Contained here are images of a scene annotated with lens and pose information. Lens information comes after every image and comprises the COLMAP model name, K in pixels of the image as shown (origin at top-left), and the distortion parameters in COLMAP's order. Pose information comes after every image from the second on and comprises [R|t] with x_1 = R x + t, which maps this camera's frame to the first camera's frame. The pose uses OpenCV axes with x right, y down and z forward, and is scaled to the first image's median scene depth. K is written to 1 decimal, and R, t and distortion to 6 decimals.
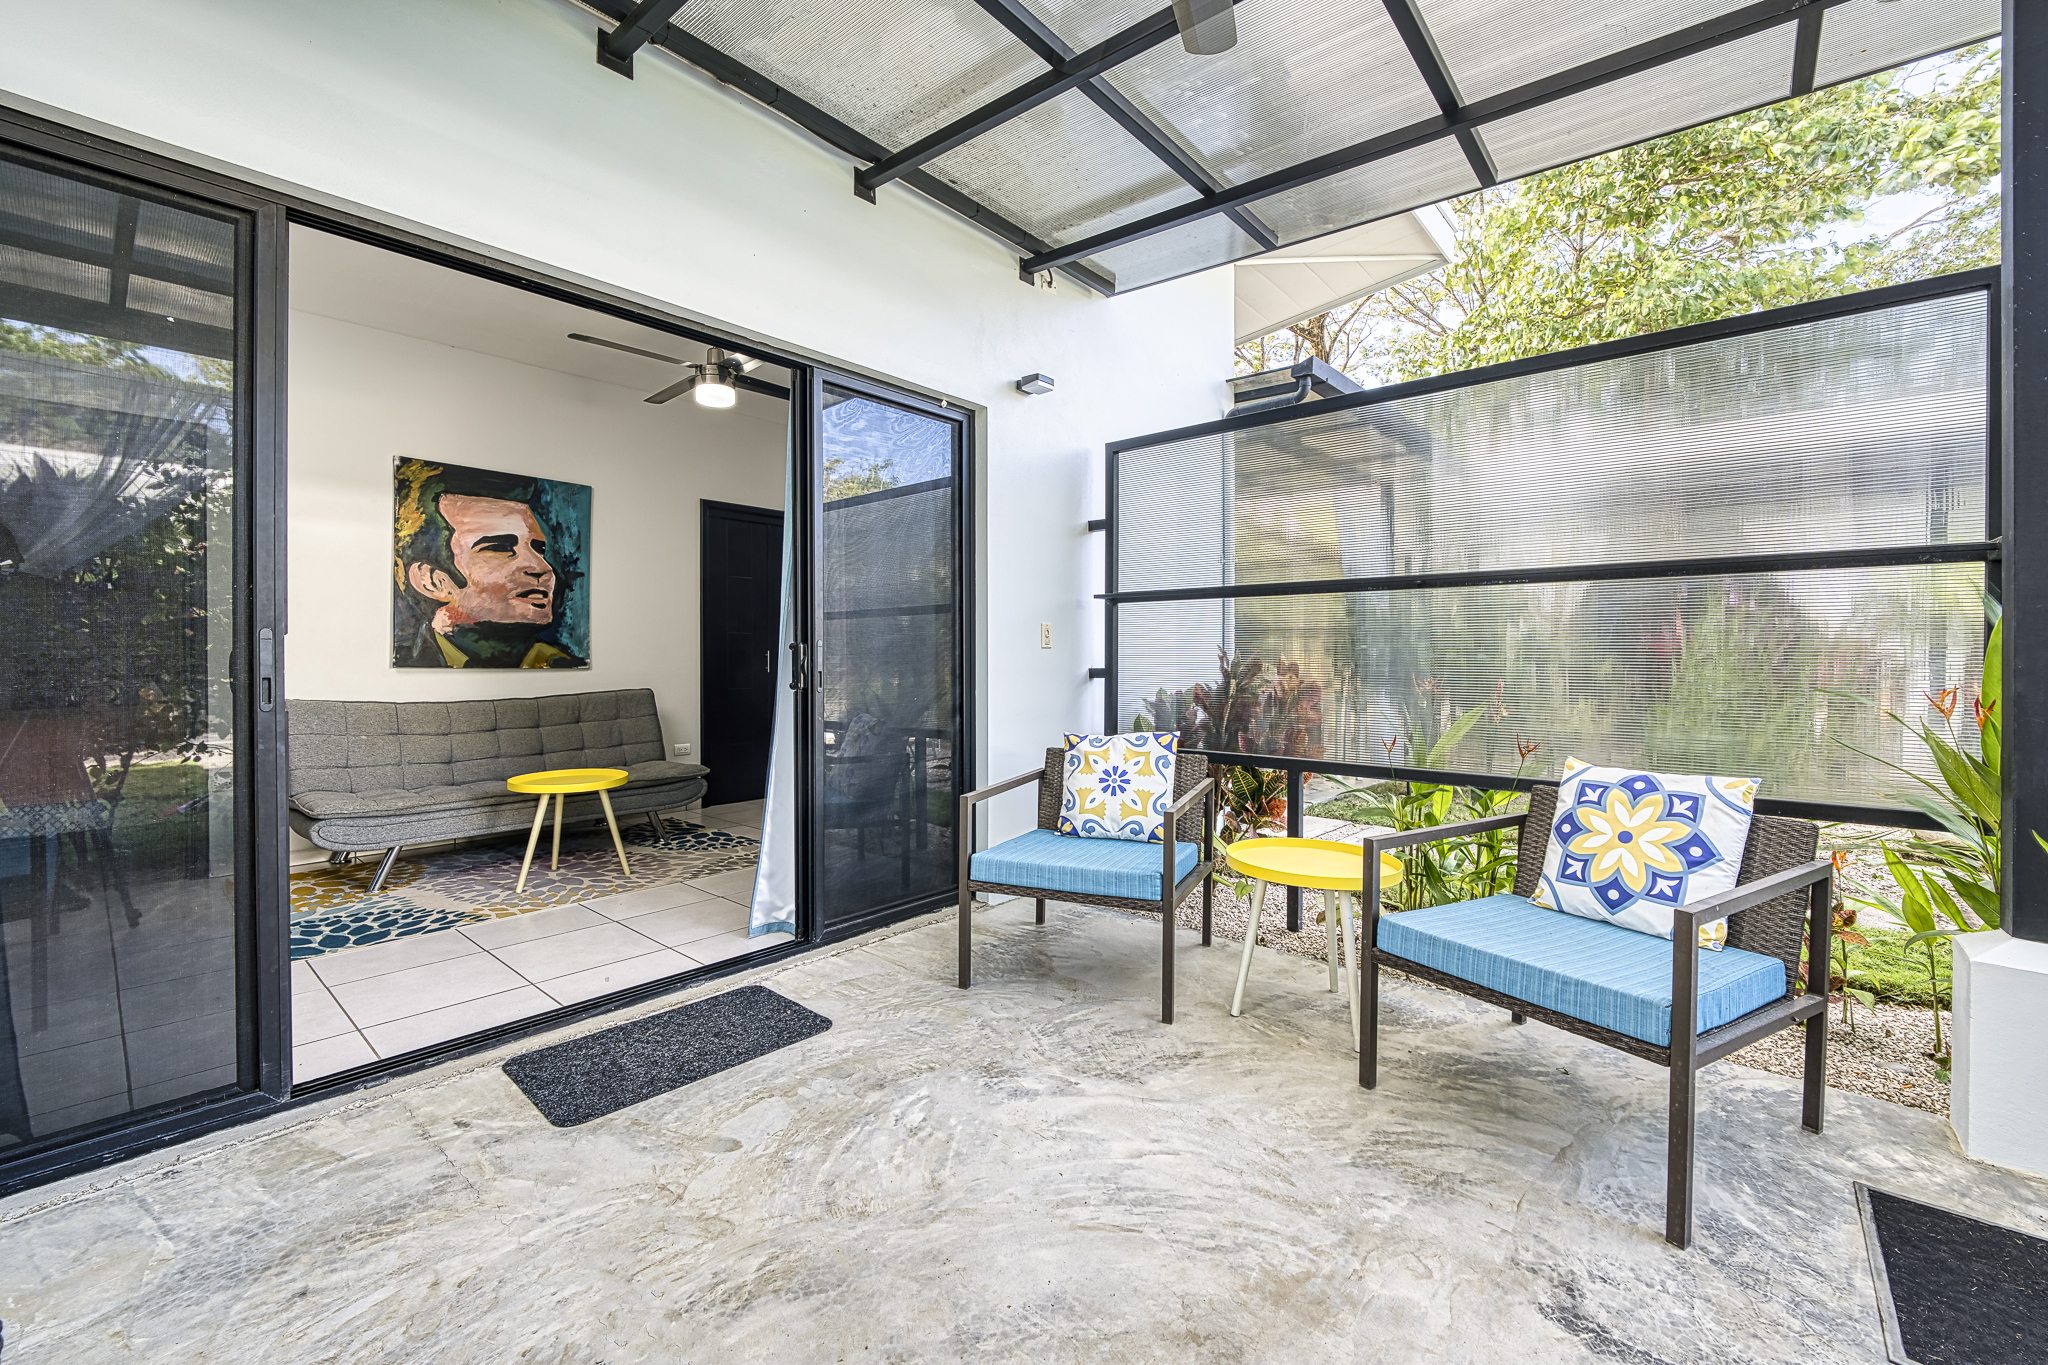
lens RADIAL K [[835.8, 0, 1019.4], [0, 835.8, 652.6], [0, 0, 1]] dist [-0.003472, 0.000021]
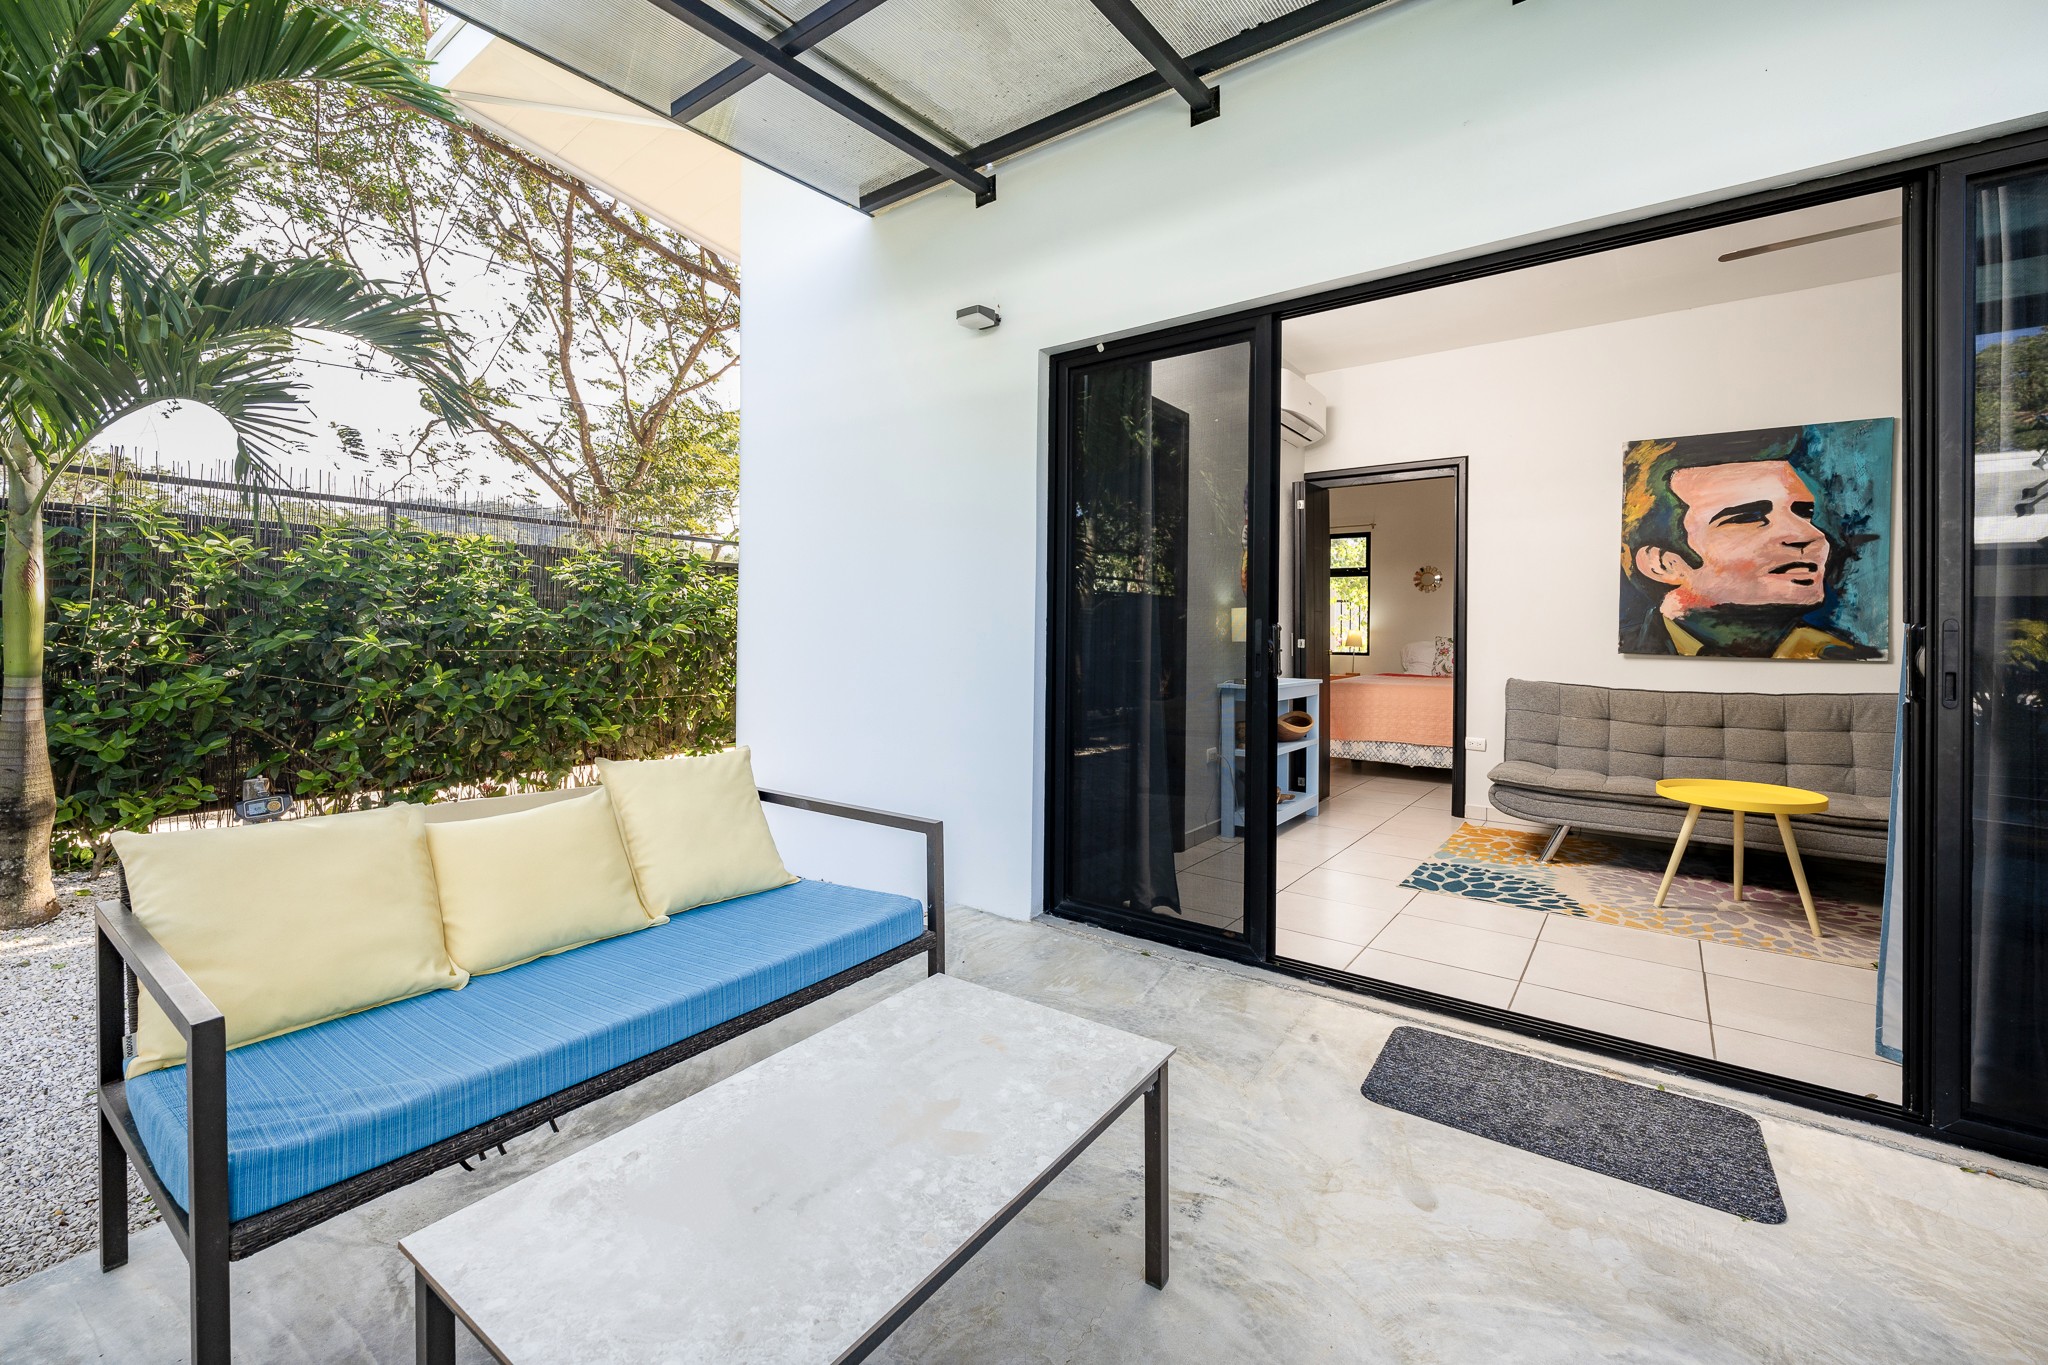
lens RADIAL K [[835.8, 0, 1020.0], [0, 835.8, 635.7], [0, 0, 1]] dist [-0.003472, 0.000021]
pose [[0.092492, 0.002769, -0.995710, 0.179032], [-0.006429, 0.999977, 0.002184, -0.000978], [0.995693, 0.006199, 0.092507, 0.182469]]
